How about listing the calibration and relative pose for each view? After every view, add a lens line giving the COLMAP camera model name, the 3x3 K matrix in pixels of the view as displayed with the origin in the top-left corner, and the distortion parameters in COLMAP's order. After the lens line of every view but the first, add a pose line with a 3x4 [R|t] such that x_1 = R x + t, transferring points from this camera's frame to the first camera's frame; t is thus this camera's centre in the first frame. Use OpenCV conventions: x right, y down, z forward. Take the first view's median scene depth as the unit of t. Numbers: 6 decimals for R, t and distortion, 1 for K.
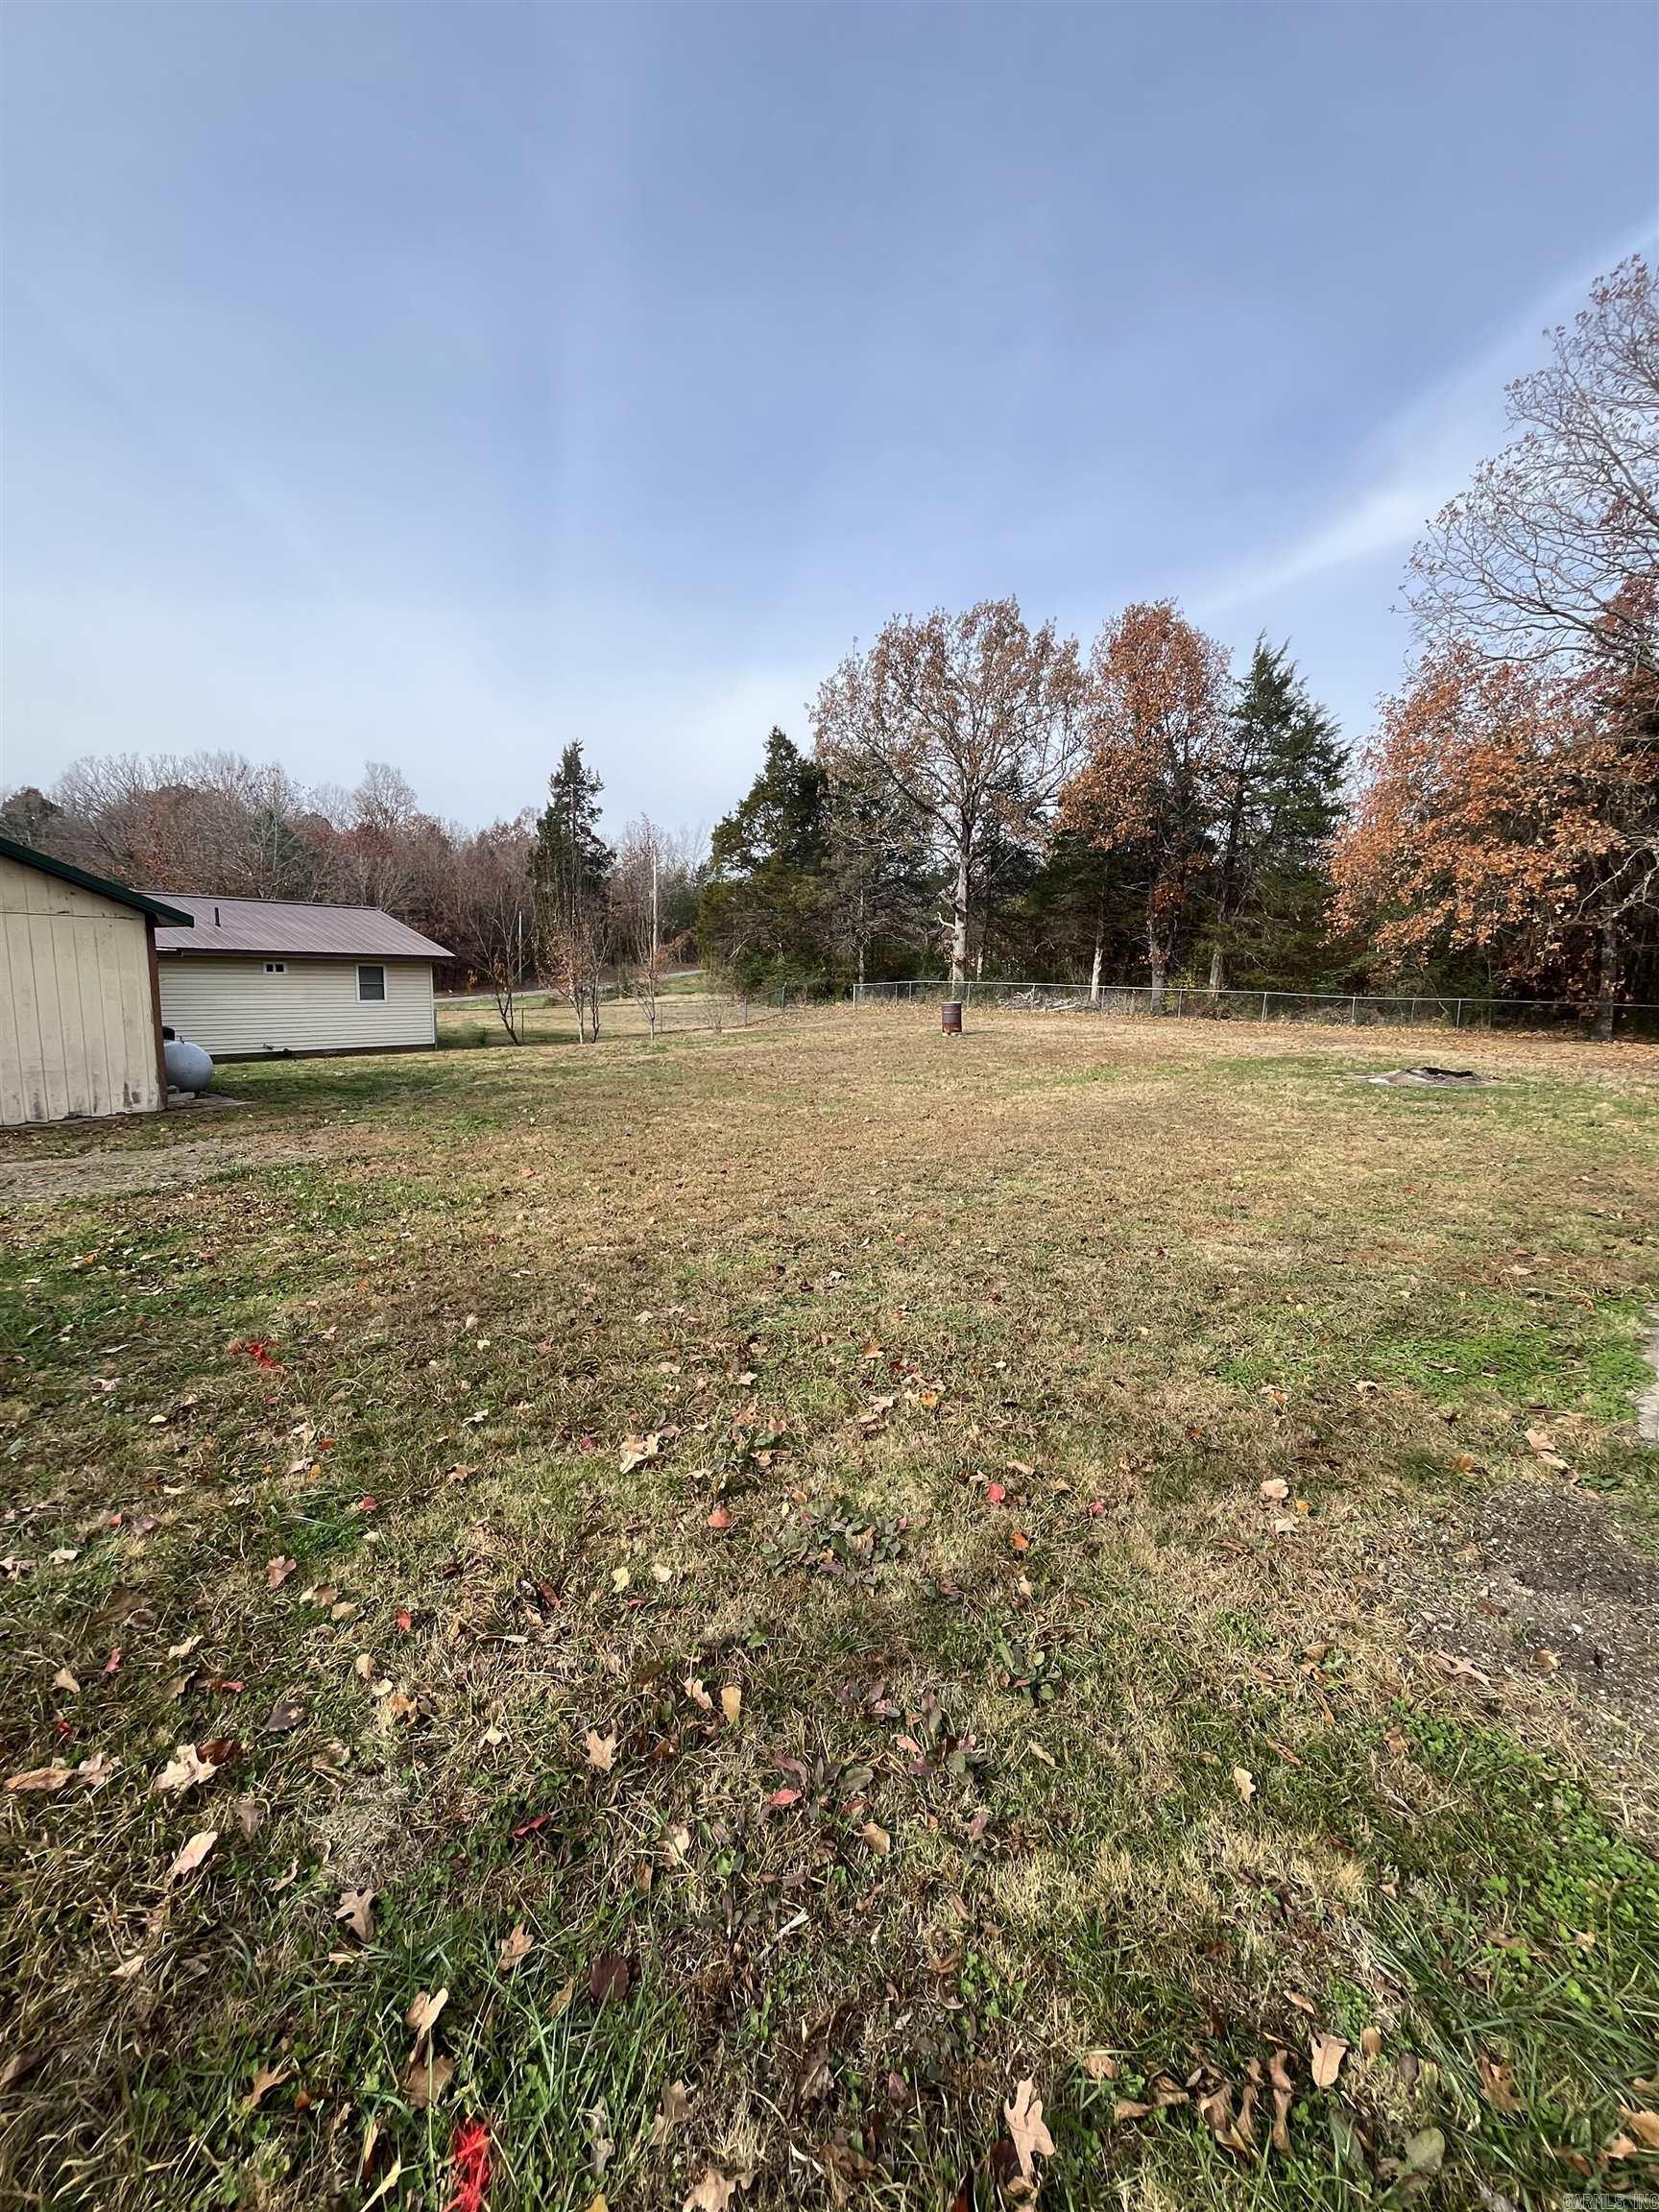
lens RADIAL K [[885.2, 0, 828.0], [0, 885.2, 1108.0], [0, 0, 1]] dist [-0.002741, 0.000129]
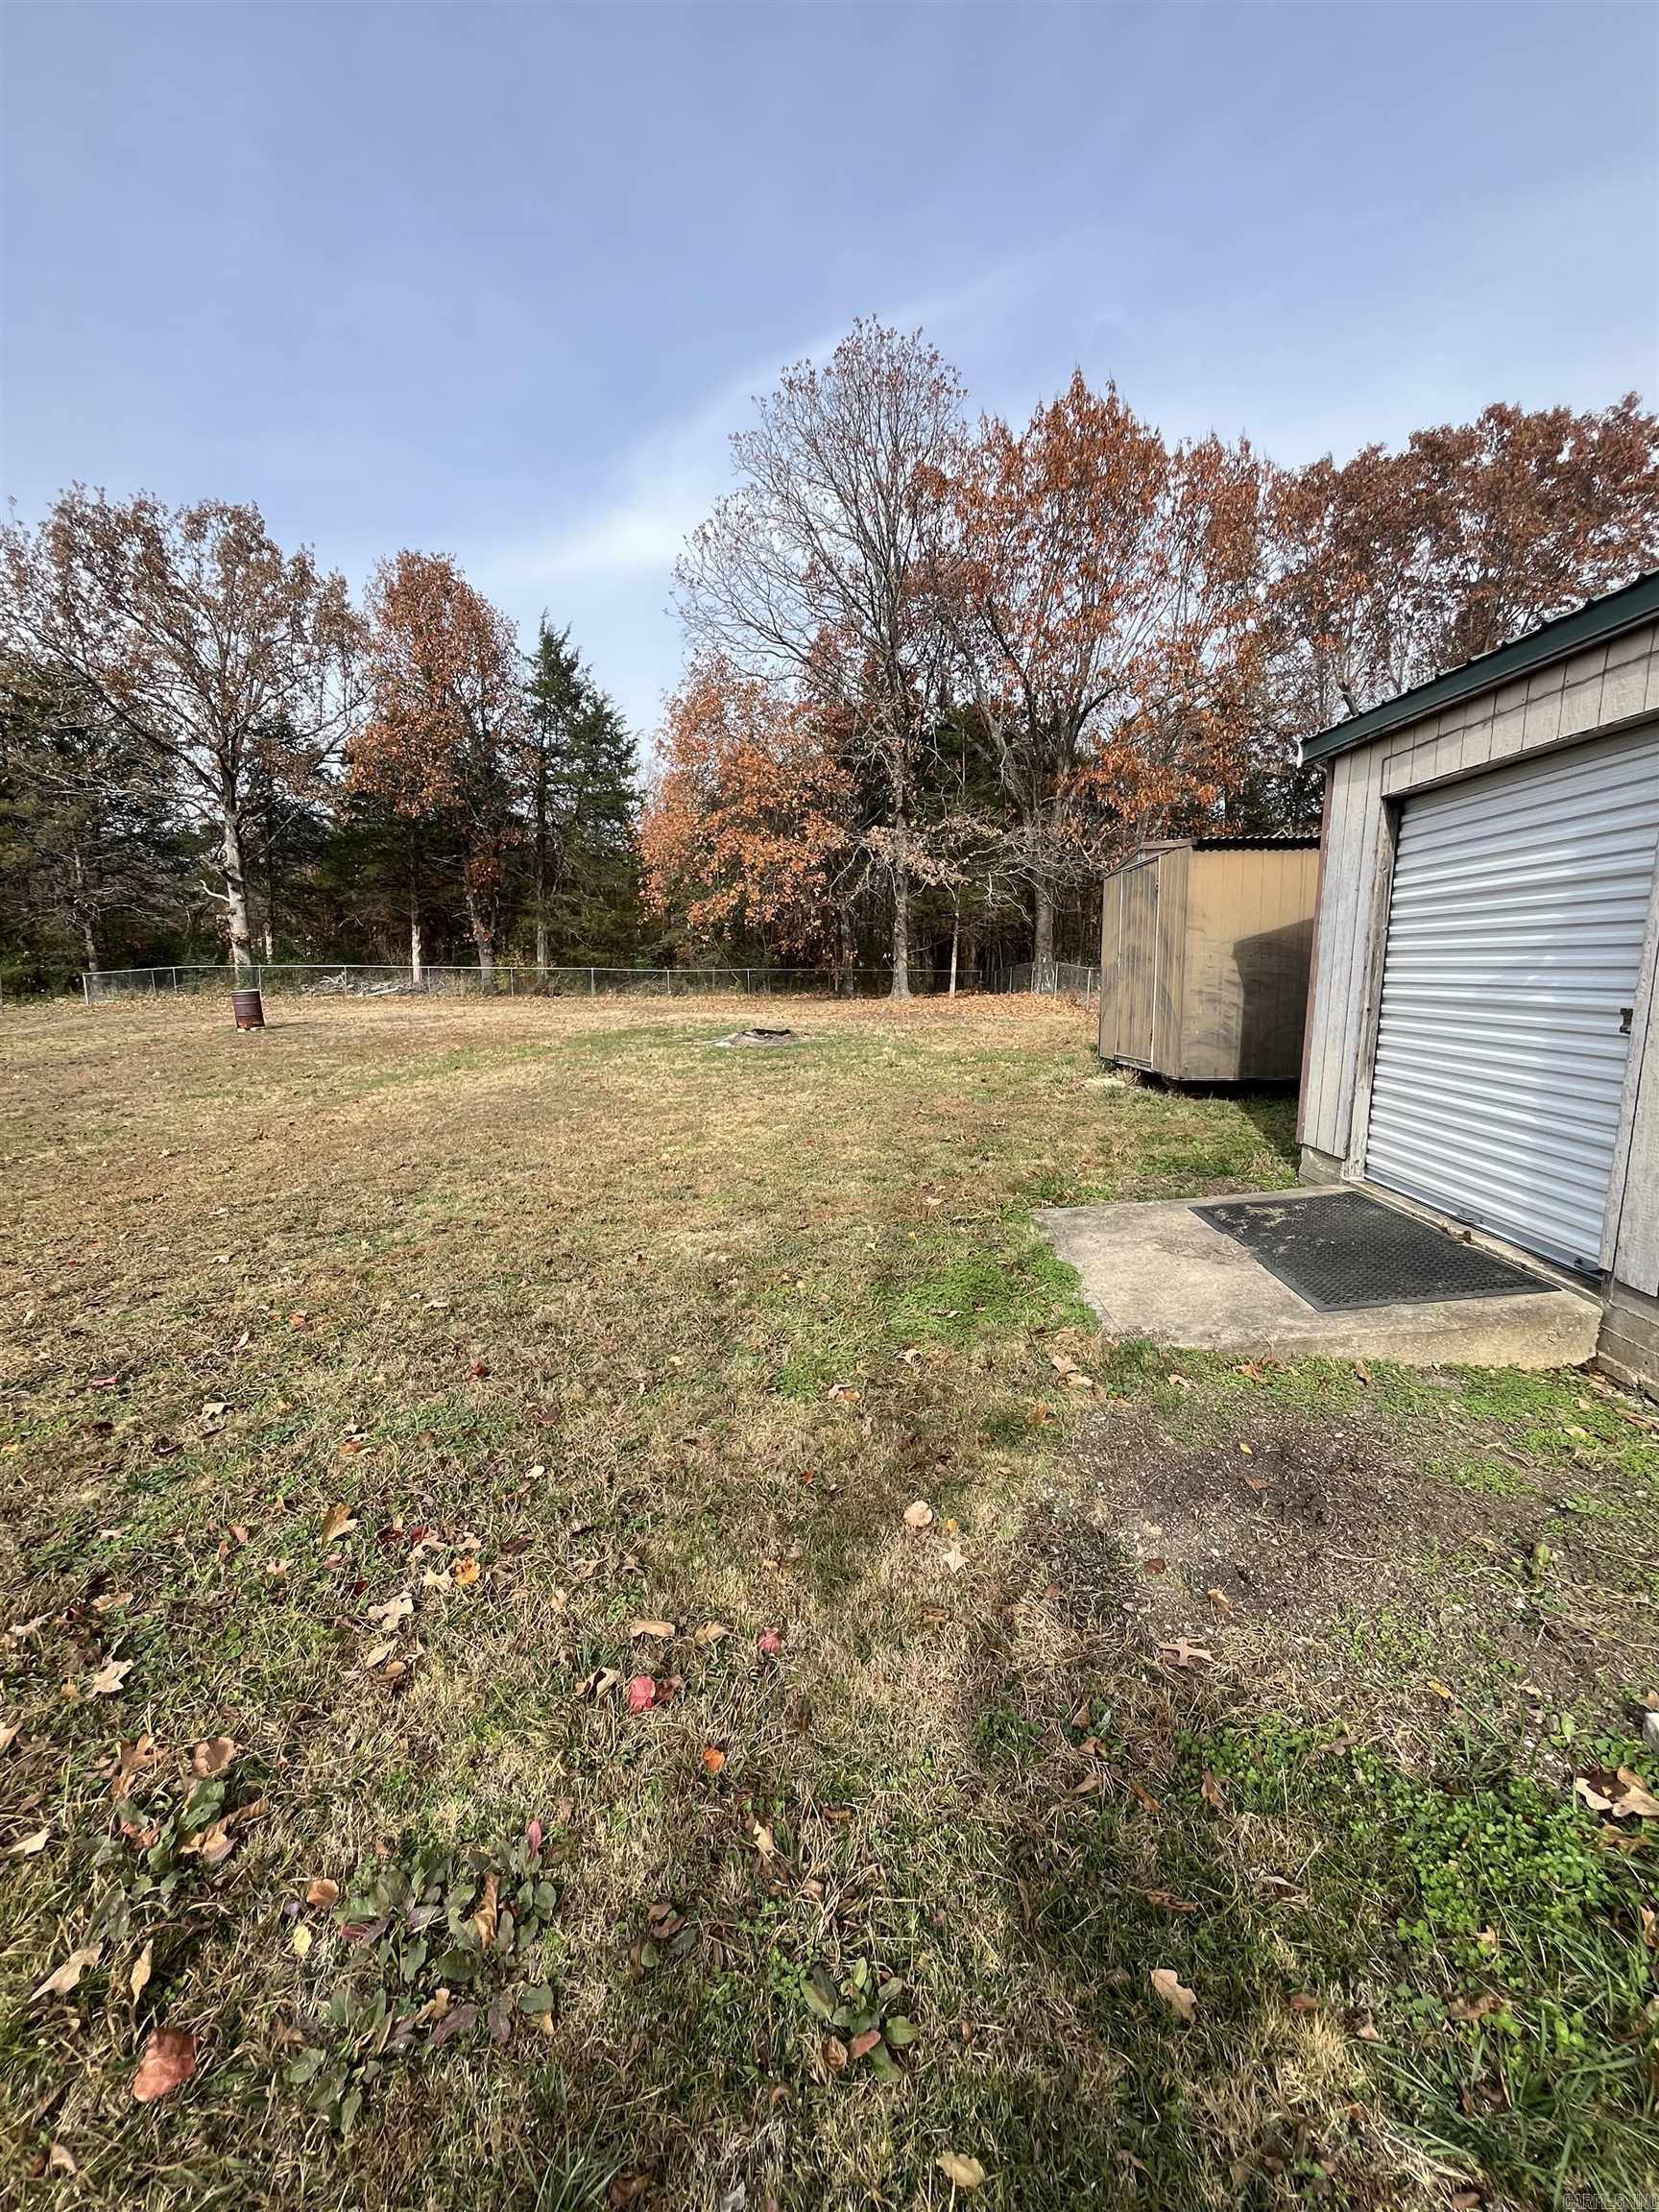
lens RADIAL K [[885.2, 0, 776.7], [0, 885.2, 1102.7], [0, 0, 1]] dist [-0.002741, 0.000129]
pose [[0.761010, -0.121902, 0.637184, -0.026943], [0.113381, 0.992062, 0.054381, -0.009314], [-0.638755, 0.030860, 0.768791, 0.100414]]
